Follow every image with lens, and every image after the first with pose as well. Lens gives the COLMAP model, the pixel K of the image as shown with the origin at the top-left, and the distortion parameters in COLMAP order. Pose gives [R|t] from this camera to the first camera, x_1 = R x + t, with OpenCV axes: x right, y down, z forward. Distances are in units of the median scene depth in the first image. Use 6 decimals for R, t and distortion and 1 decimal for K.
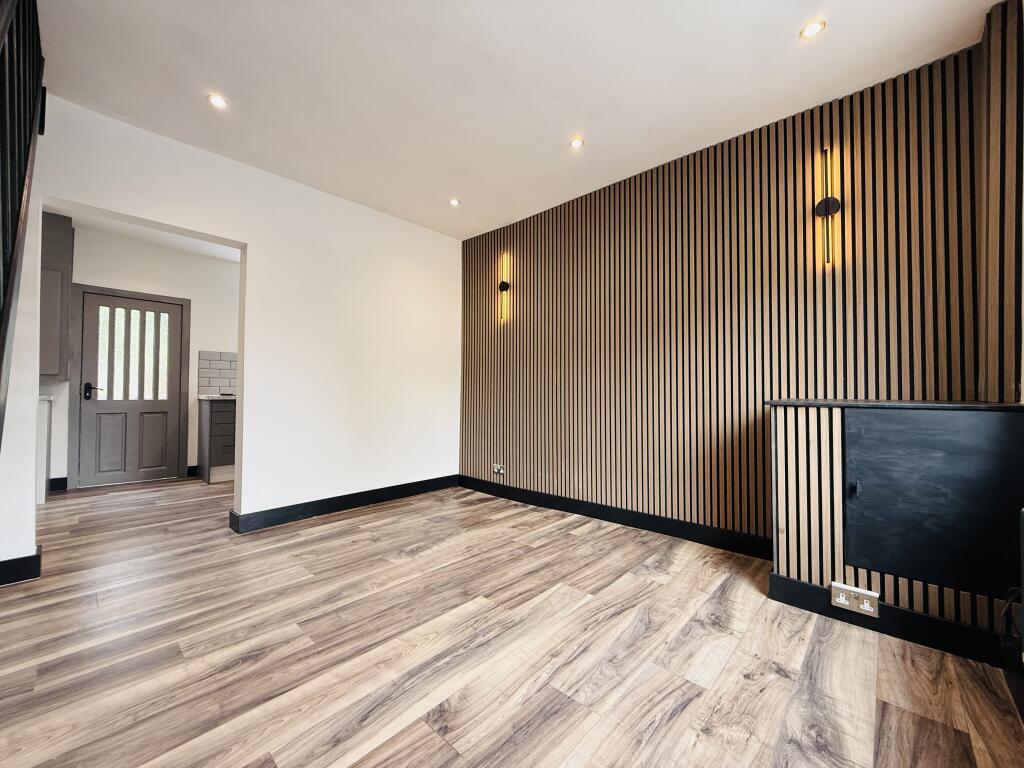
lens RADIAL K [[407.3, 0, 509.2], [0, 407.3, 384.2], [0, 0, 1]] dist [-0.000830, 0.000188]
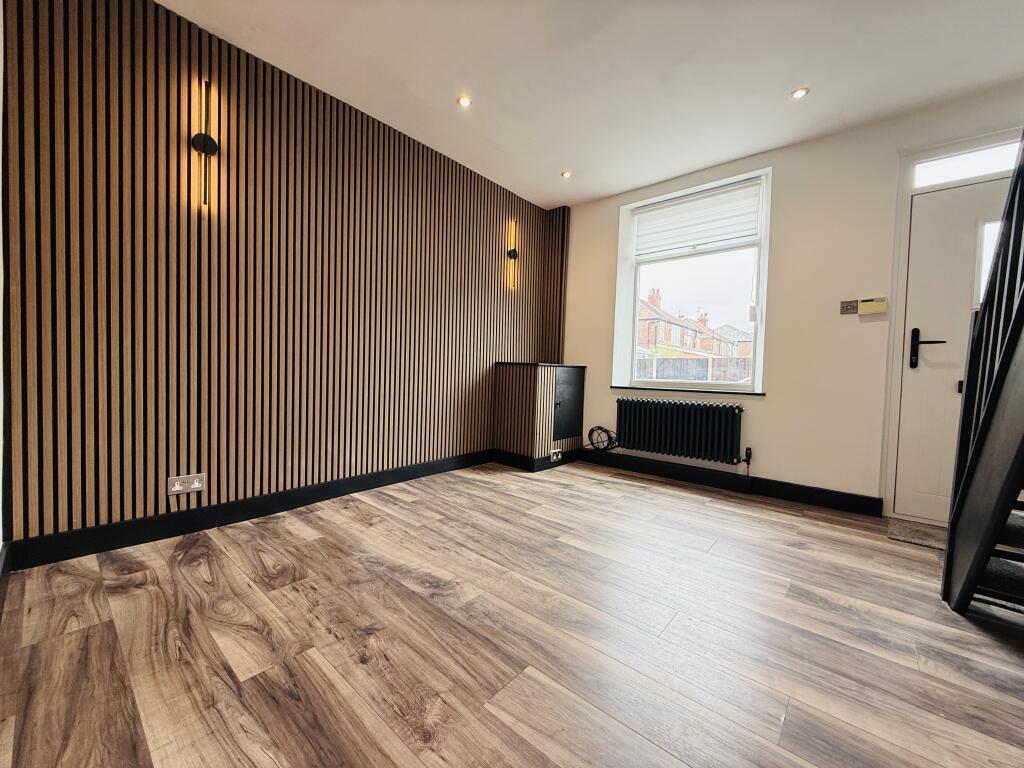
lens RADIAL K [[407.3, 0, 508.8], [0, 407.3, 384.5], [0, 0, 1]] dist [-0.000830, 0.000188]
pose [[-0.031515, -0.041410, 0.998645, -0.831184], [-0.048101, 0.998047, 0.039867, 0.051273], [-0.998345, -0.046779, -0.033445, 0.866885]]
